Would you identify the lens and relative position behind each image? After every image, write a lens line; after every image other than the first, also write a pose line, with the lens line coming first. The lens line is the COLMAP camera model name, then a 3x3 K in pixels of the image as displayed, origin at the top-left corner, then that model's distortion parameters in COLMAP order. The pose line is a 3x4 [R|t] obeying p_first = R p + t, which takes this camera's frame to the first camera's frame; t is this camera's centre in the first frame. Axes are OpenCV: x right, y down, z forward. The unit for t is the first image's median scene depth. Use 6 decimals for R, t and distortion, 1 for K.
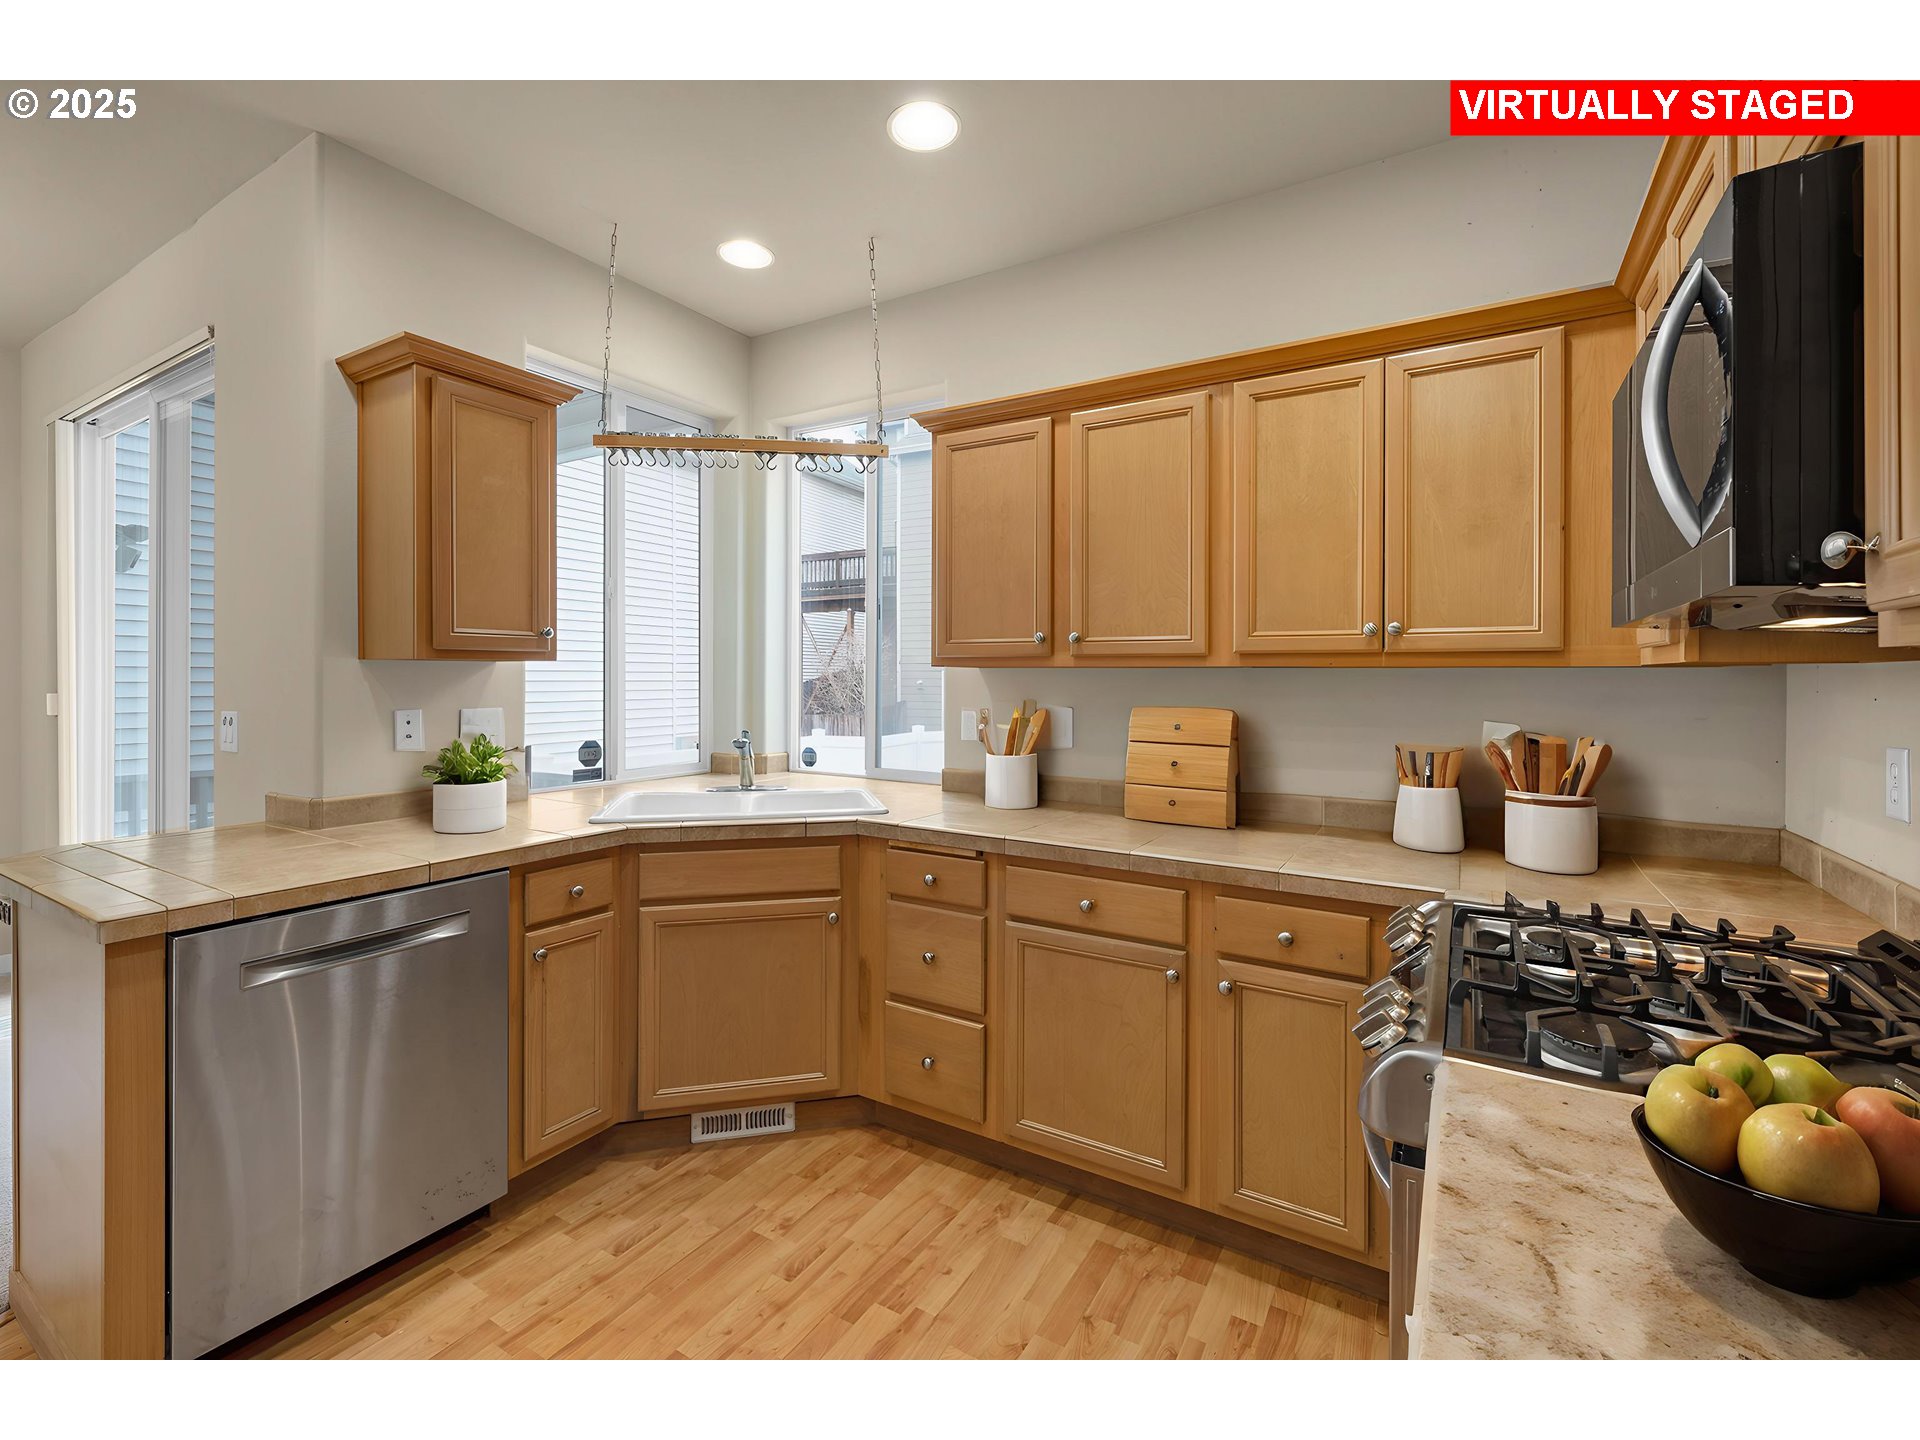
lens RADIAL K [[835.4, 0, 965.9], [0, 835.4, 677.2], [0, 0, 1]] dist [0.001388, 0.000193]
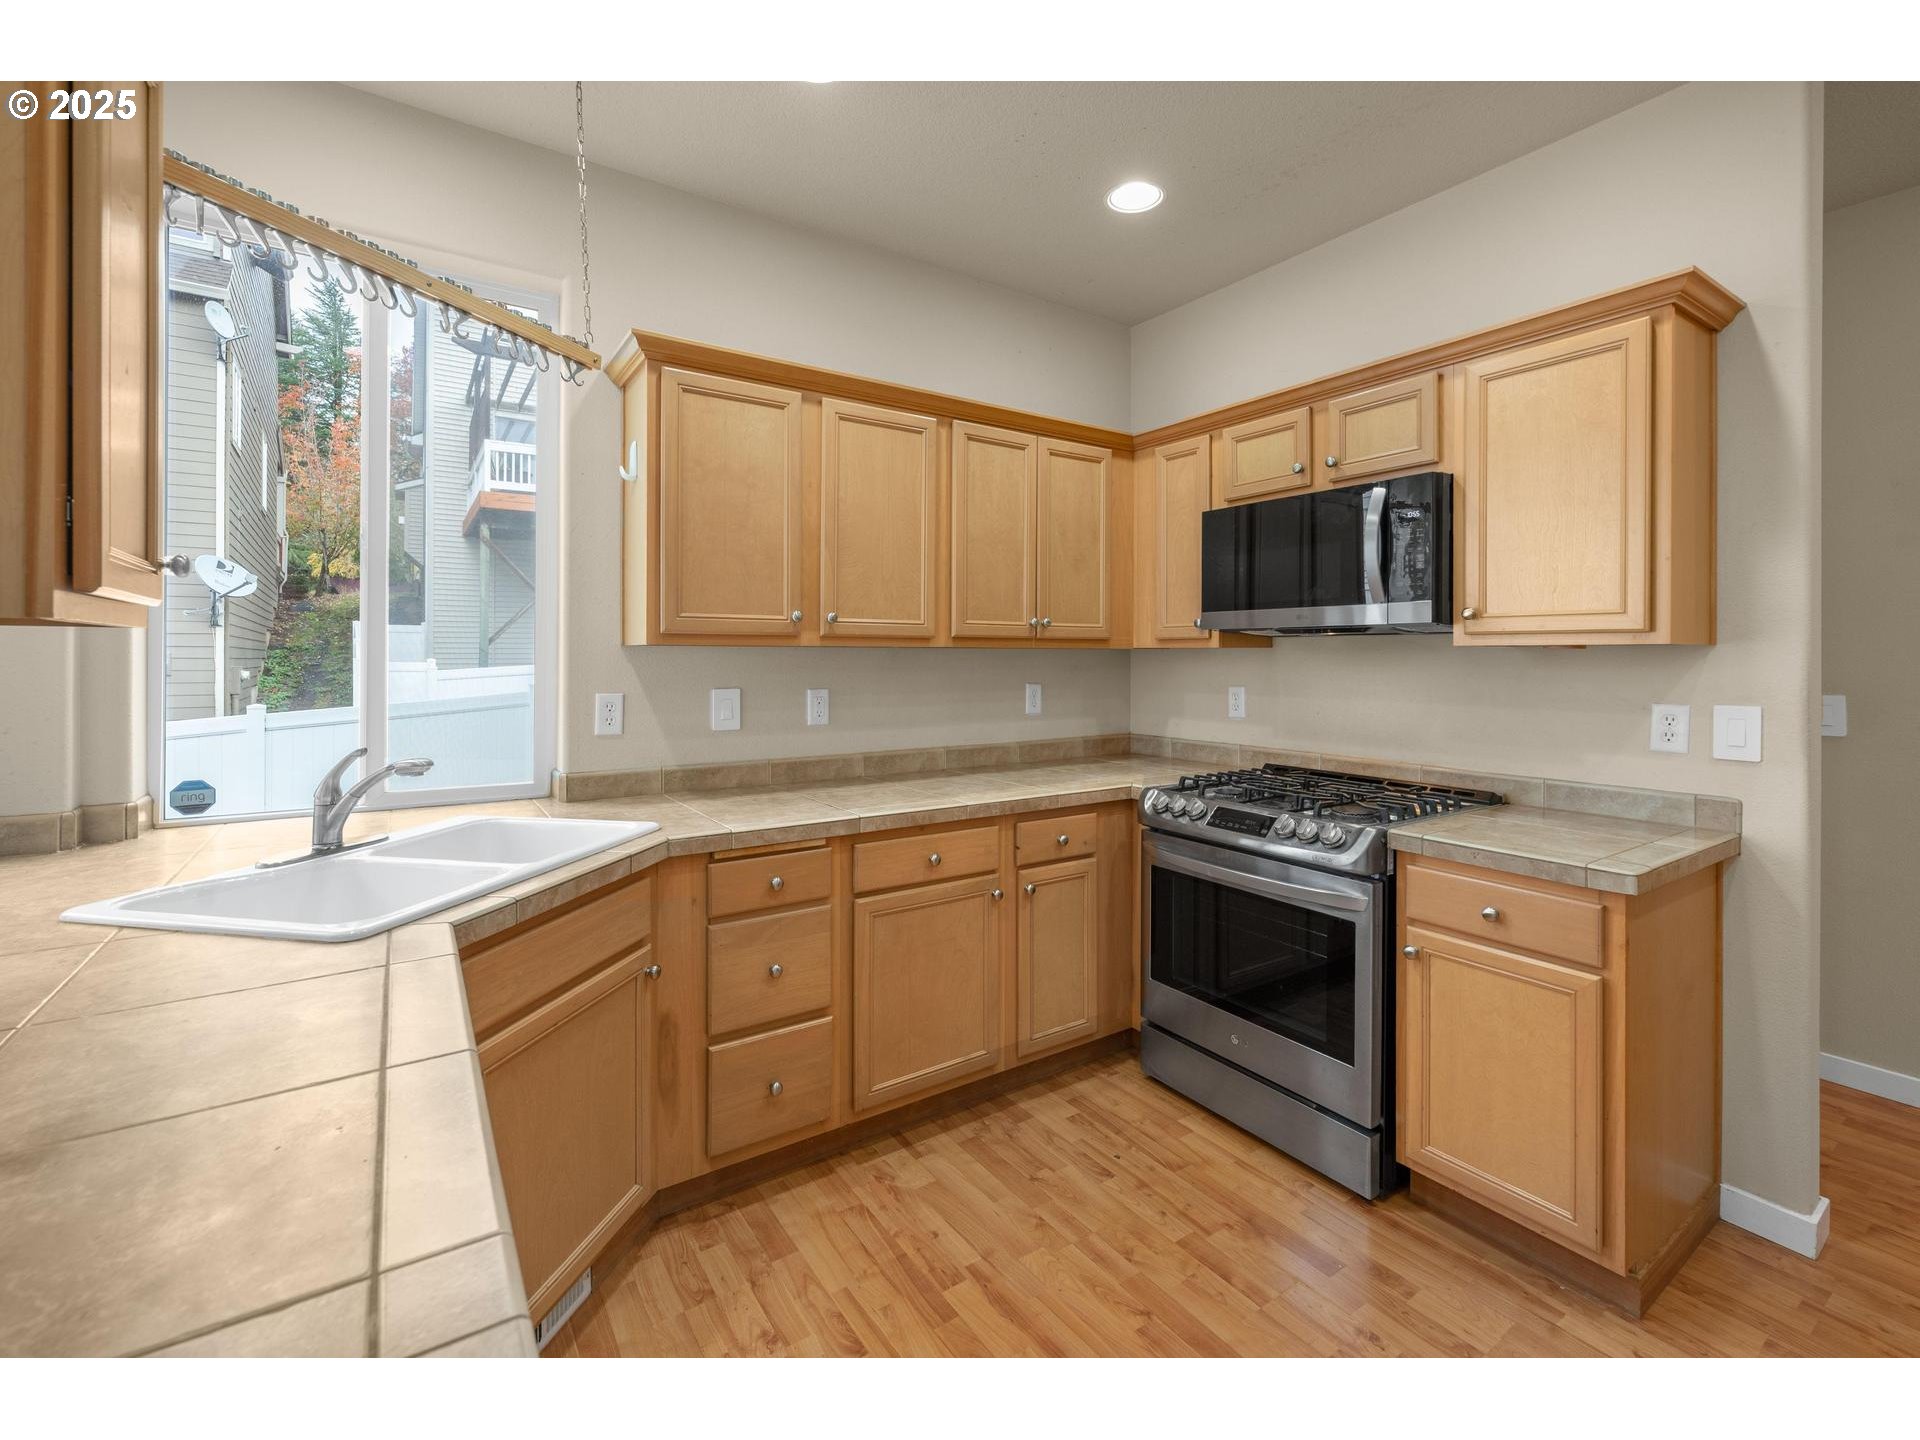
lens RADIAL K [[835.4, 0, 971.1], [0, 835.4, 656.1], [0, 0, 1]] dist [0.001388, 0.000193]
pose [[0.418559, -0.002943, 0.908185, -0.831530], [0.002330, 0.999995, 0.002166, -0.002266], [-0.908187, 0.001209, 0.418564, 0.469540]]
